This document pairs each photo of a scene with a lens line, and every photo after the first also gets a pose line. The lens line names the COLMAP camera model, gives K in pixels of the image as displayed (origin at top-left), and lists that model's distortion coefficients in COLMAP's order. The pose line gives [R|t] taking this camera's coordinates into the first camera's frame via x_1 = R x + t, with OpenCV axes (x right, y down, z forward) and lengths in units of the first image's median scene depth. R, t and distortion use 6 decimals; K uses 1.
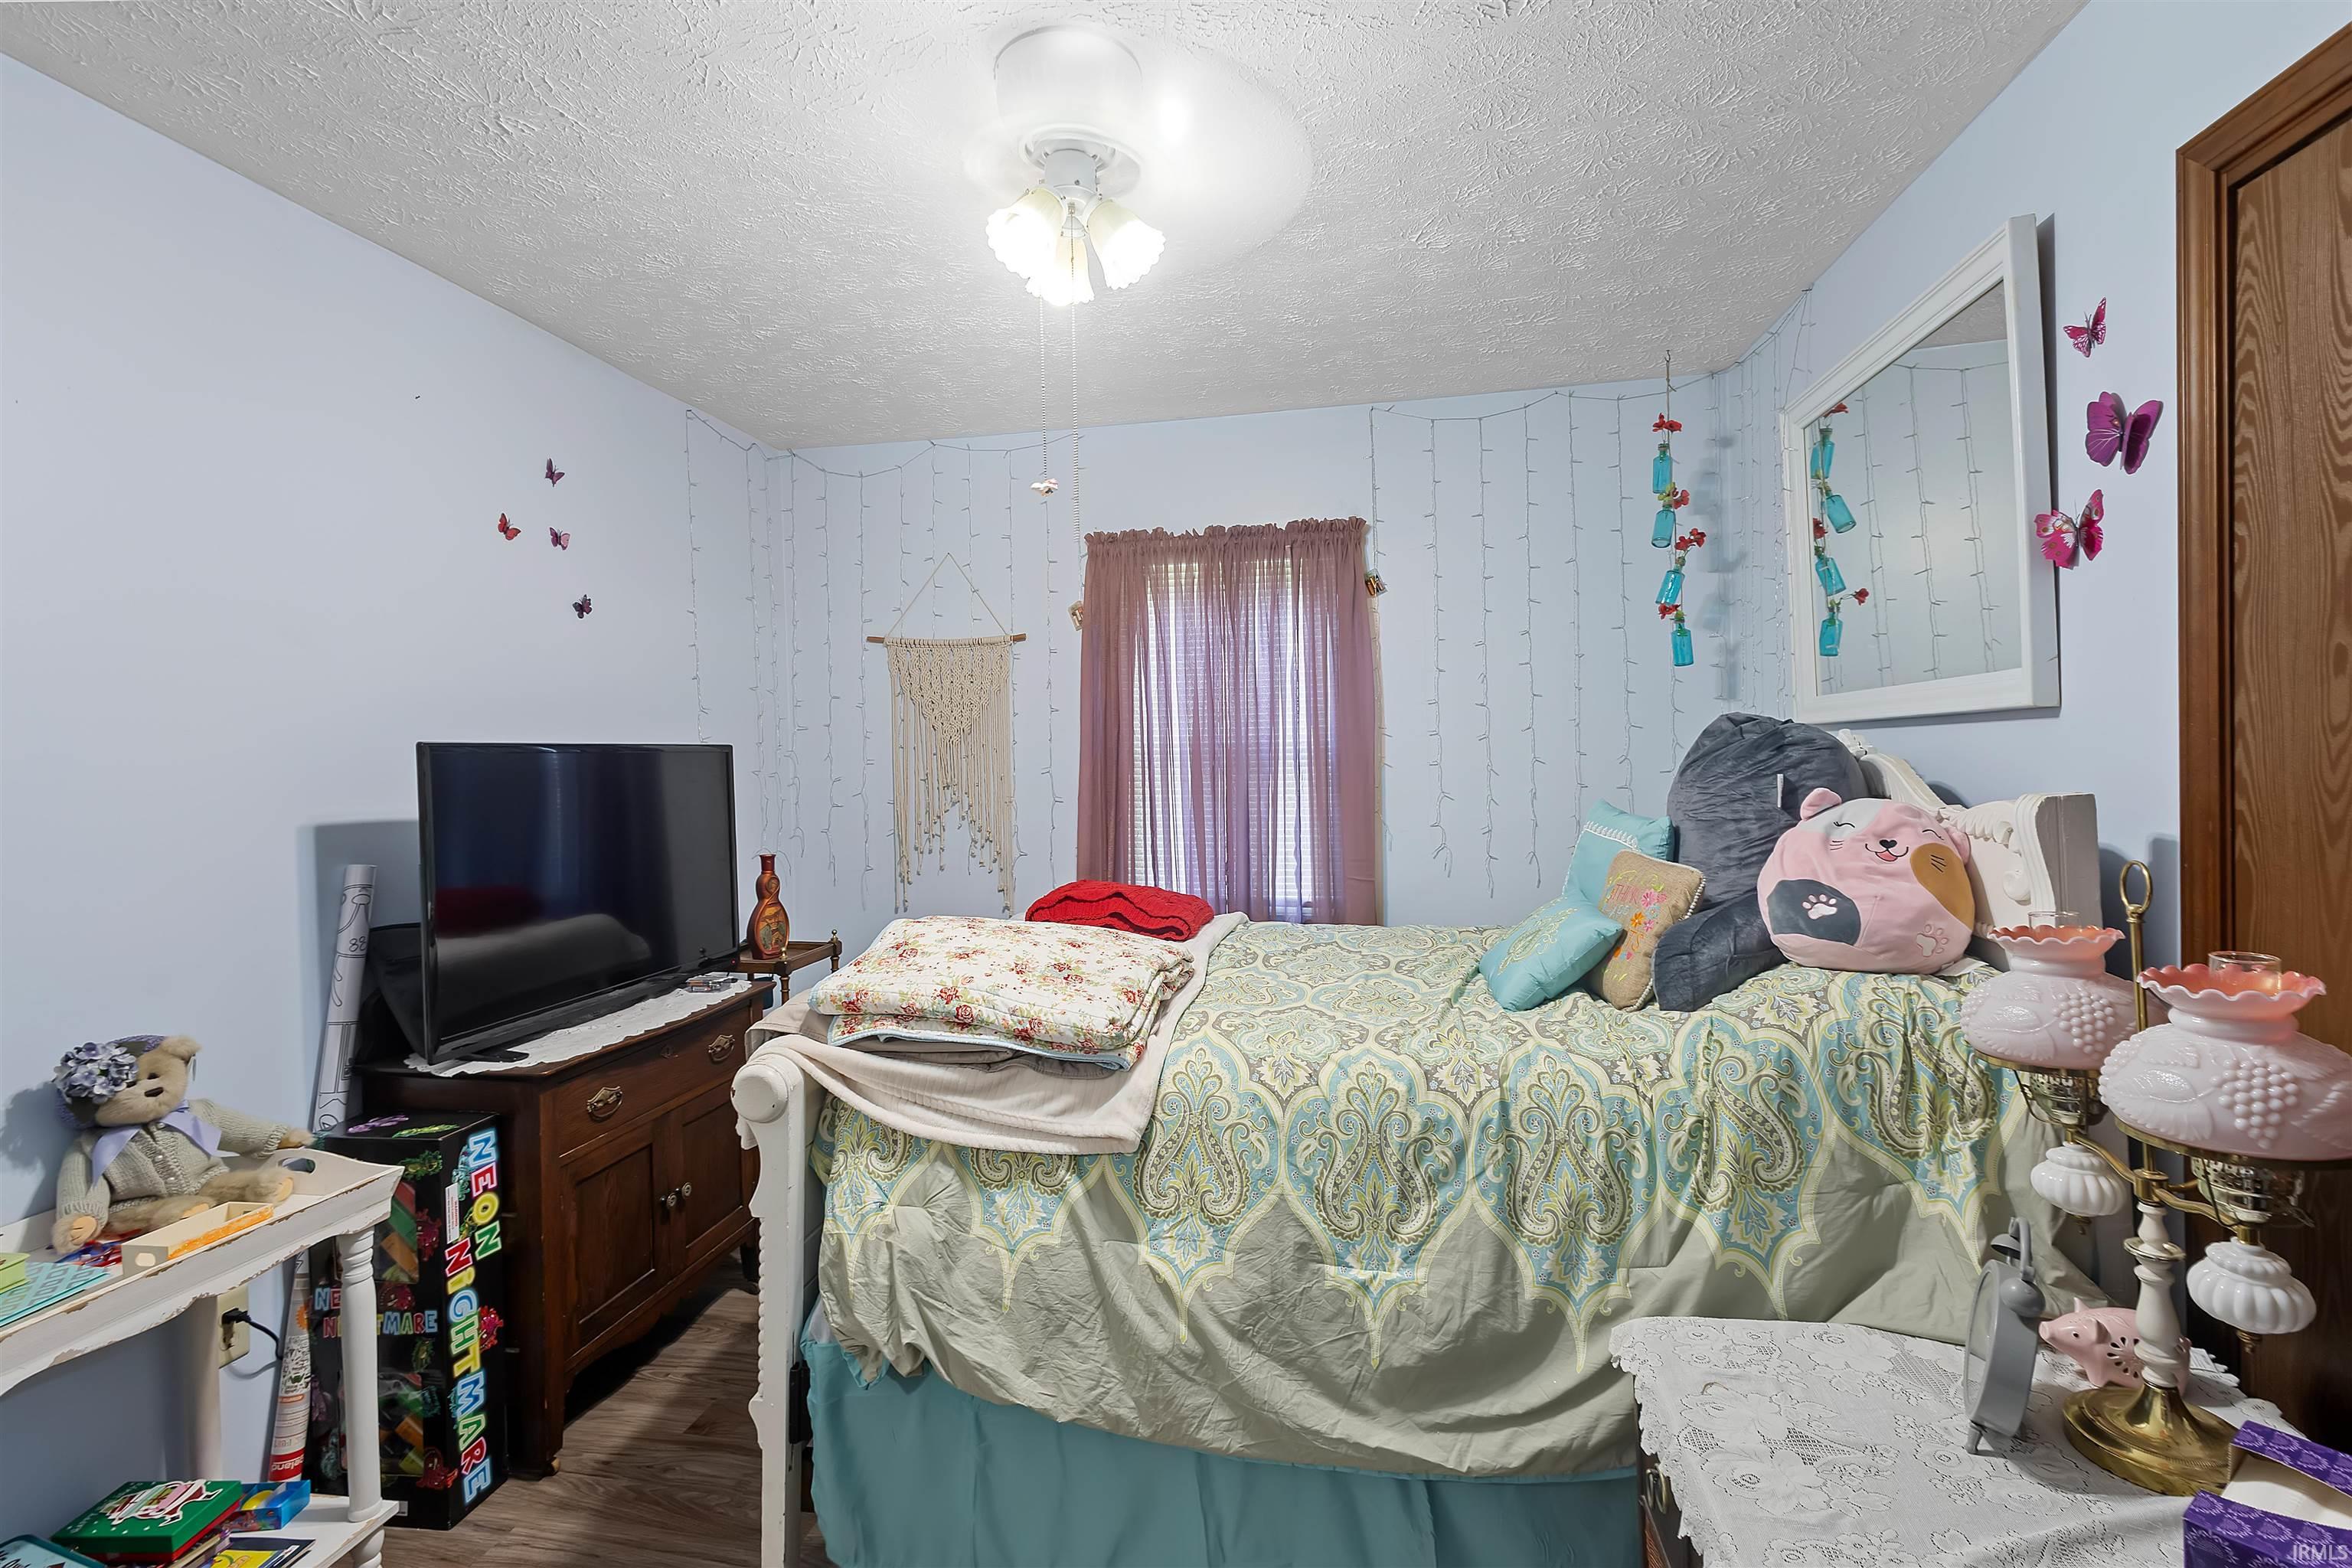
lens RADIAL K [[1090.5, 0, 1154.4], [0, 1090.5, 798.1], [0, 0, 1]] dist [0.014539, -0.003968]
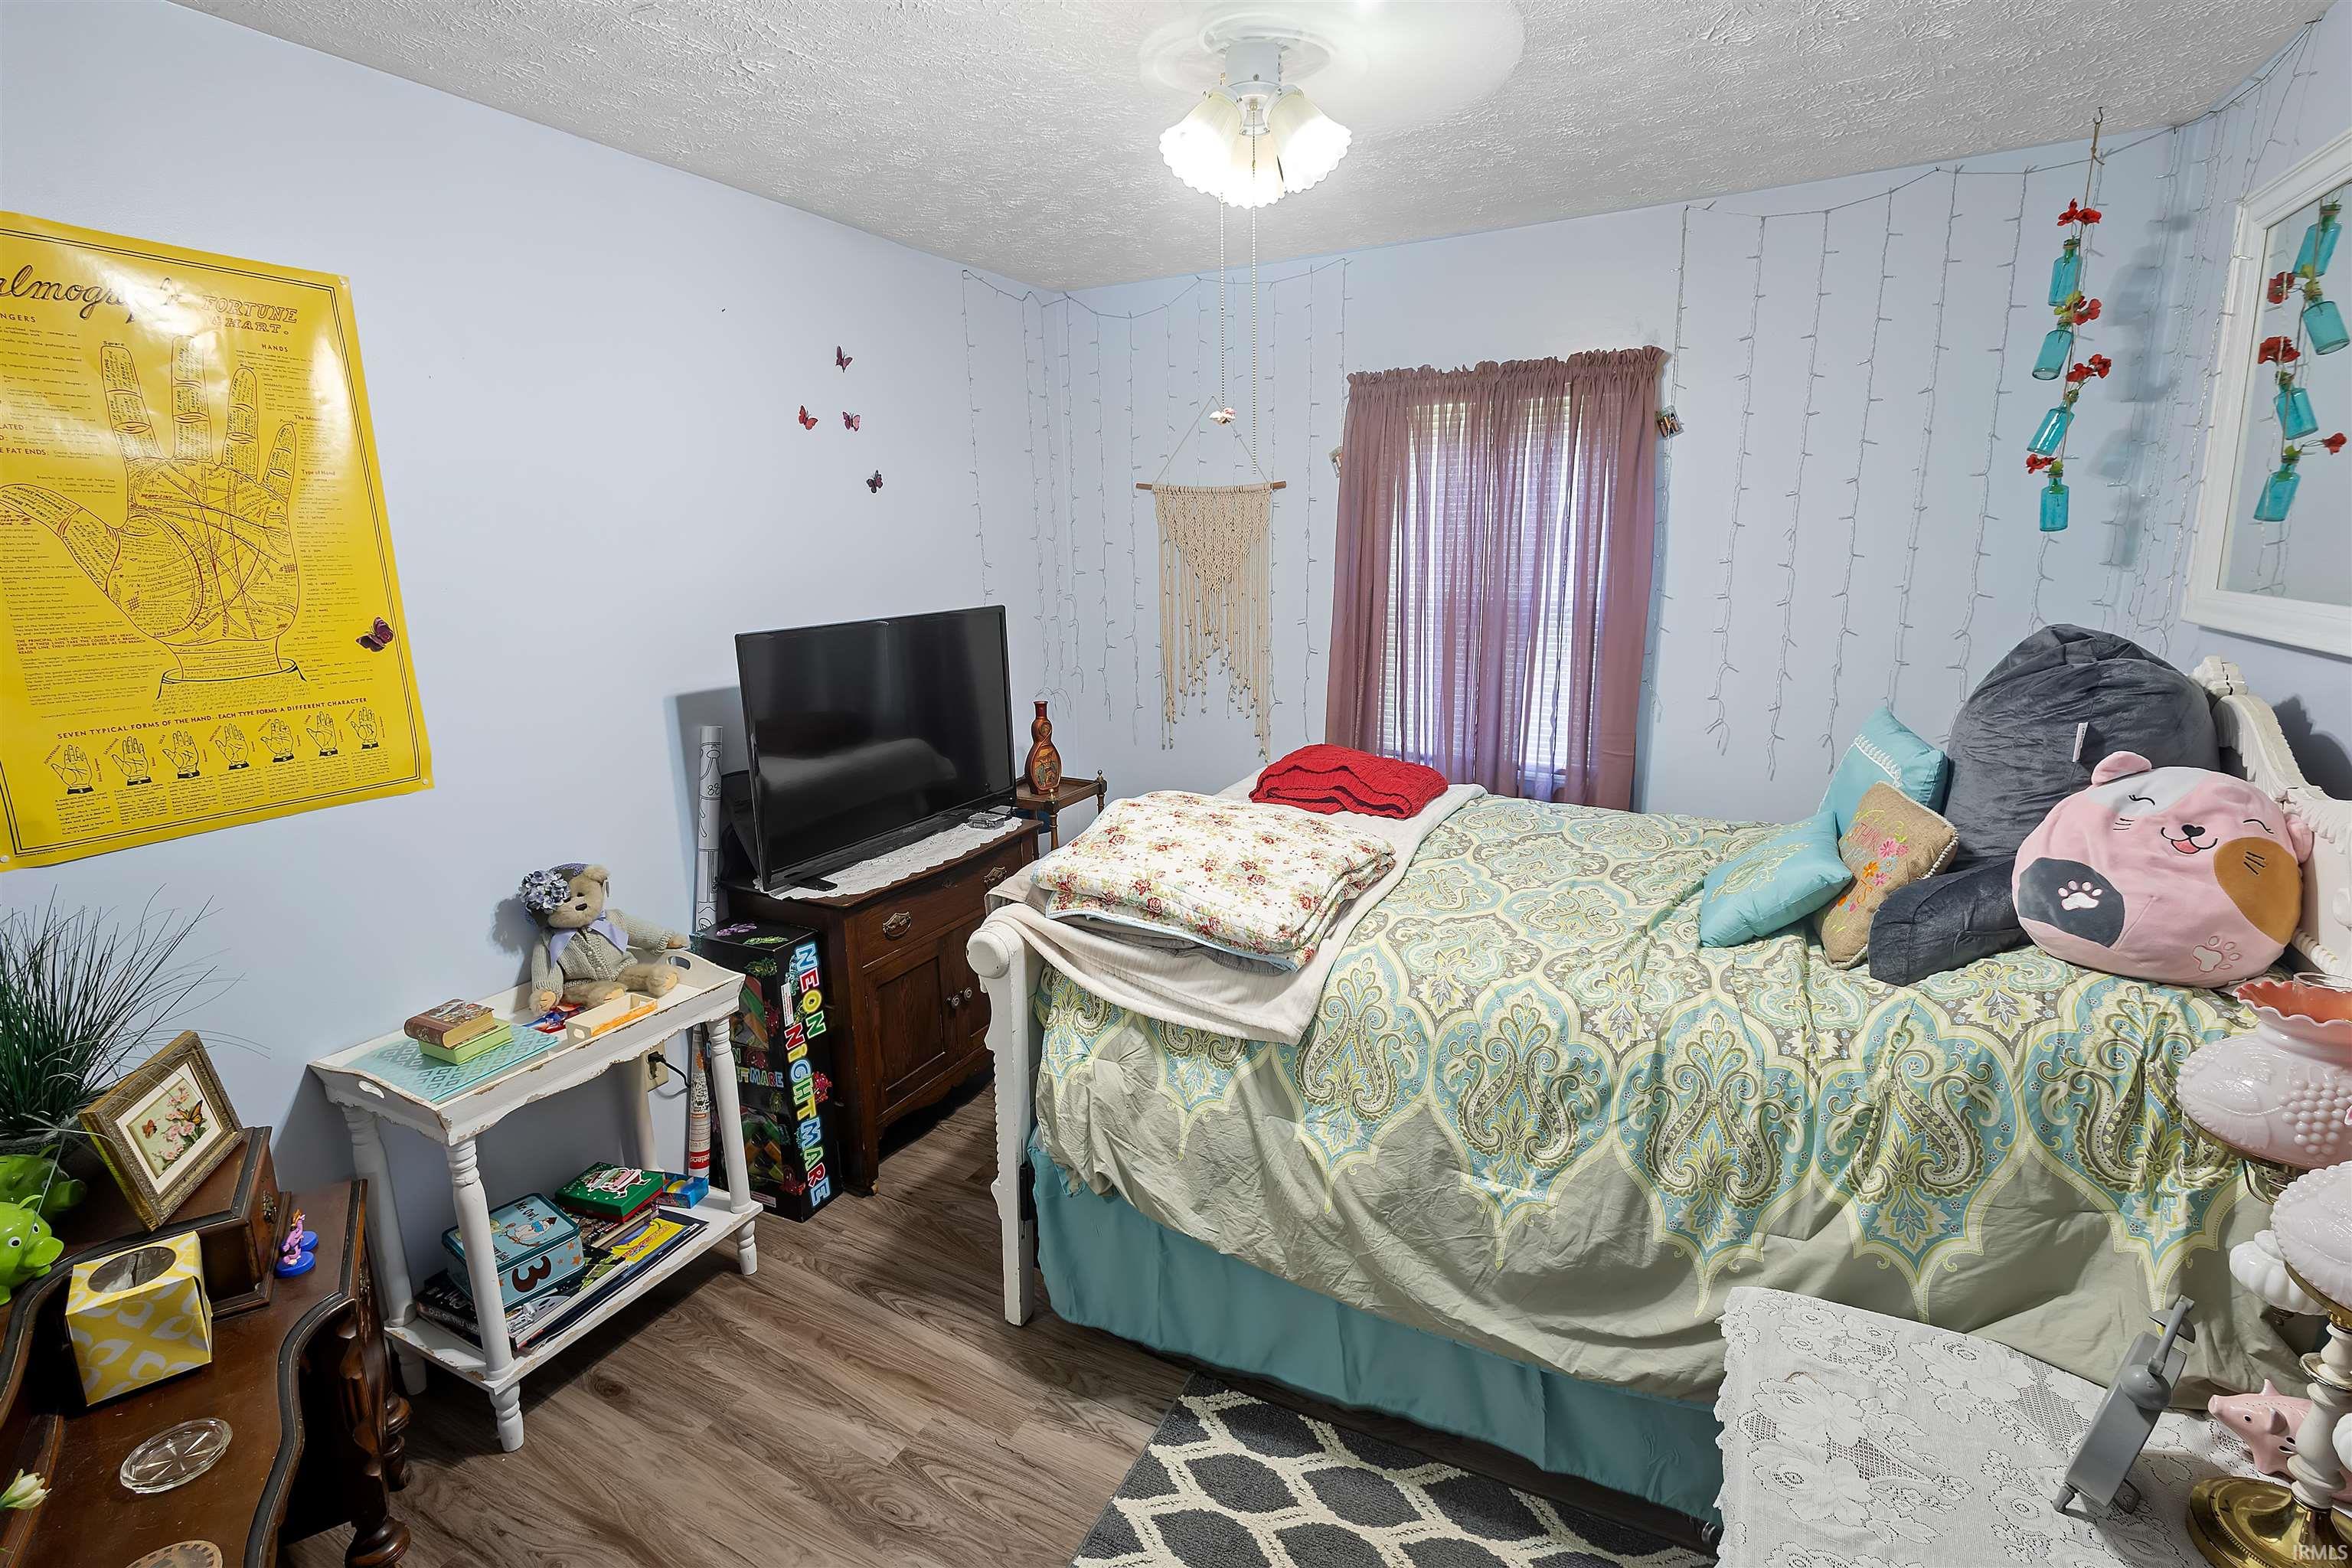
lens RADIAL K [[1090.5, 0, 1177.8], [0, 1090.5, 783.2], [0, 0, 1]] dist [0.014539, -0.003968]
pose [[0.954364, 0.068075, -0.290783, 0.164061], [-0.004946, 0.977143, 0.212524, -0.161599], [0.298604, -0.201387, 0.932888, -0.007937]]
